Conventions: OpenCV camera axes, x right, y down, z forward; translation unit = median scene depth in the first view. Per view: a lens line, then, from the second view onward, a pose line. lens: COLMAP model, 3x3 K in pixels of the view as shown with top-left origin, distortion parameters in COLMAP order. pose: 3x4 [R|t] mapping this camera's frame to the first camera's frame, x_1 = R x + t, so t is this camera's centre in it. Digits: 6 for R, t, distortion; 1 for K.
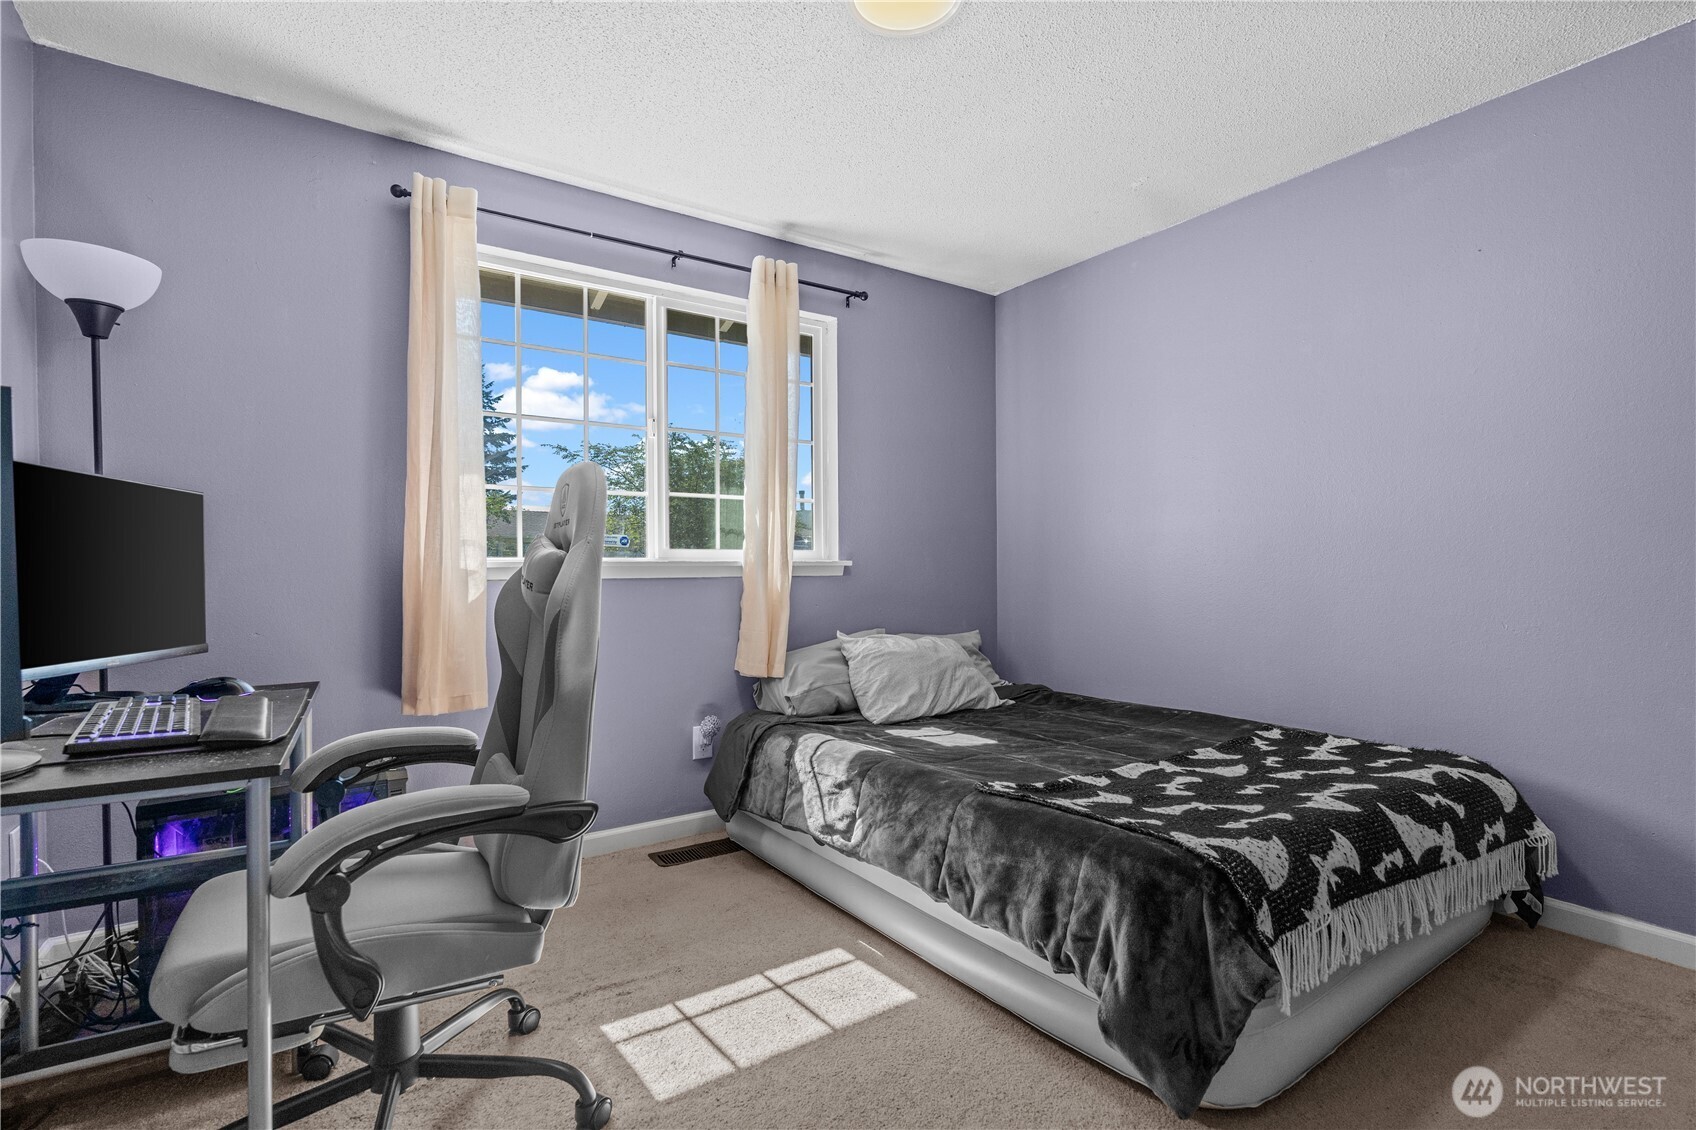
lens RADIAL K [[791.6, 0, 841.6], [0, 791.6, 562.6], [0, 0, 1]] dist [-0.004636, -0.000359]
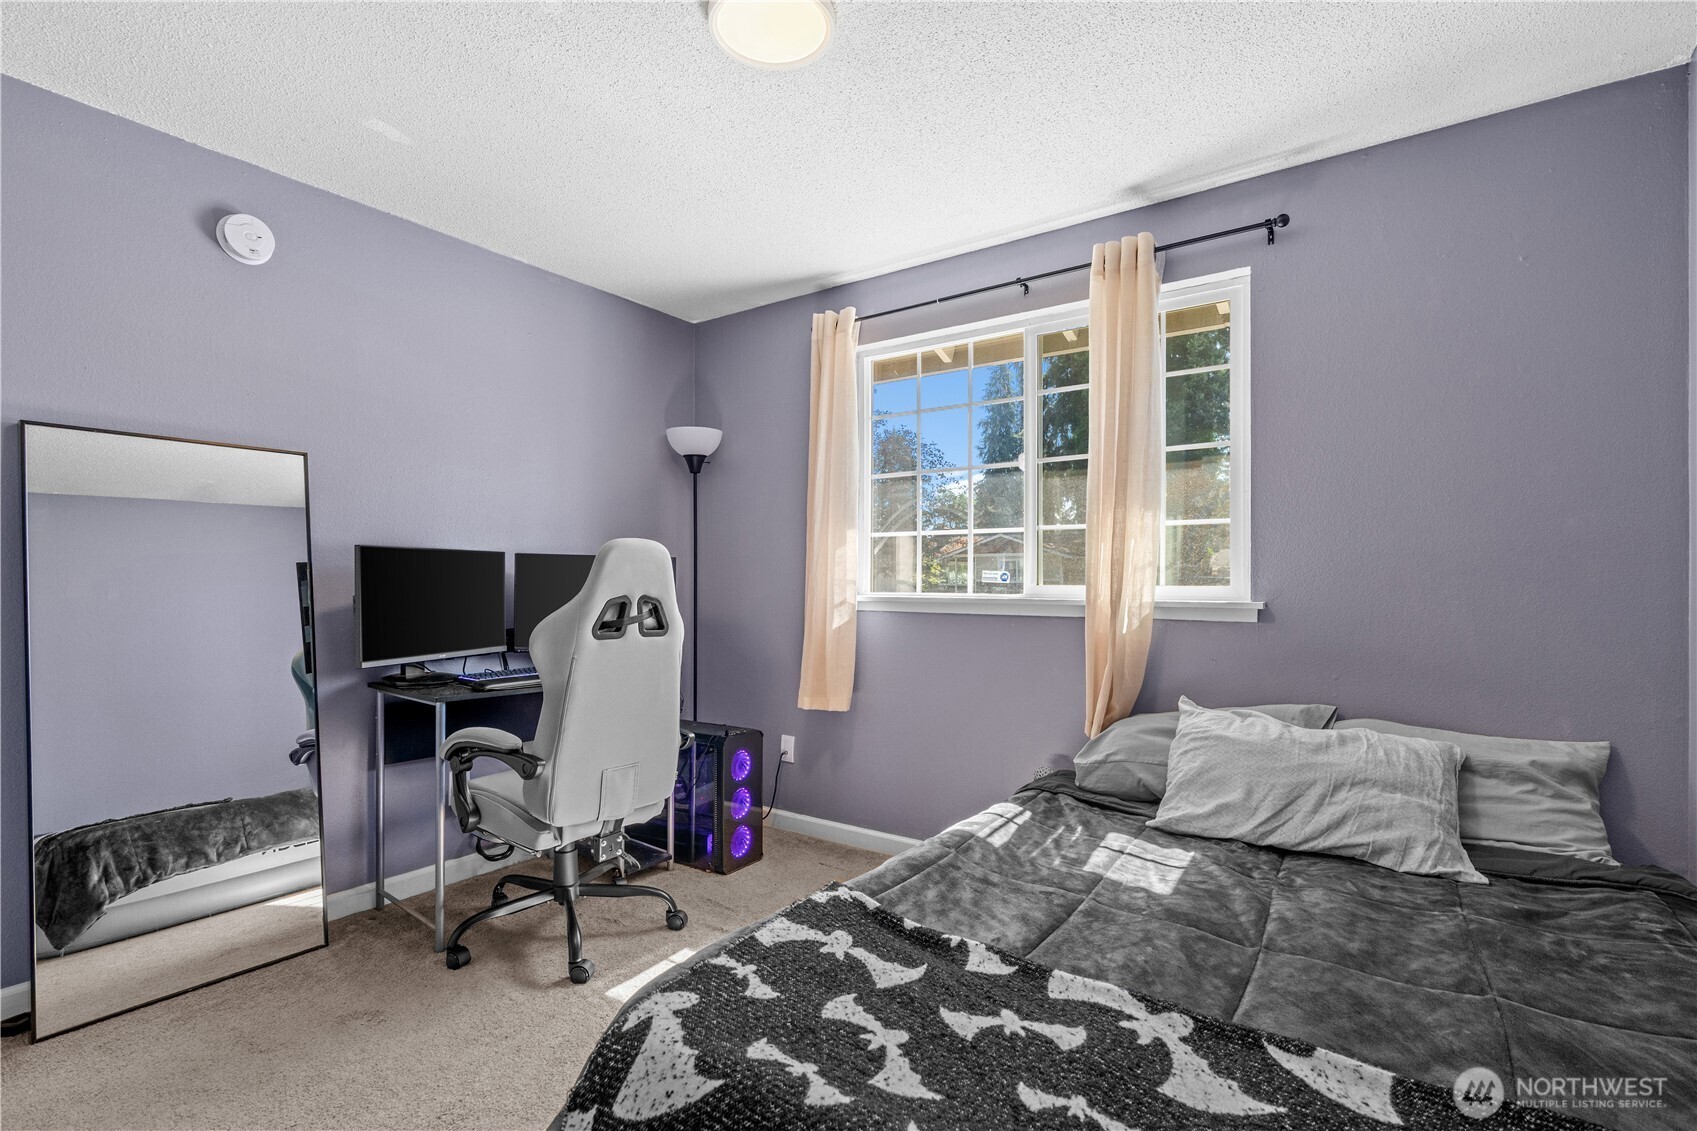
lens RADIAL K [[792.1, 0, 842.1], [0, 792.1, 563.1], [0, 0, 1]] dist [-0.004636, -0.000359]
pose [[0.344526, -0.014137, -0.938670, 0.720786], [0.001779, 0.999895, -0.014406, -0.035876], [0.938775, 0.003294, 0.344515, 0.532191]]
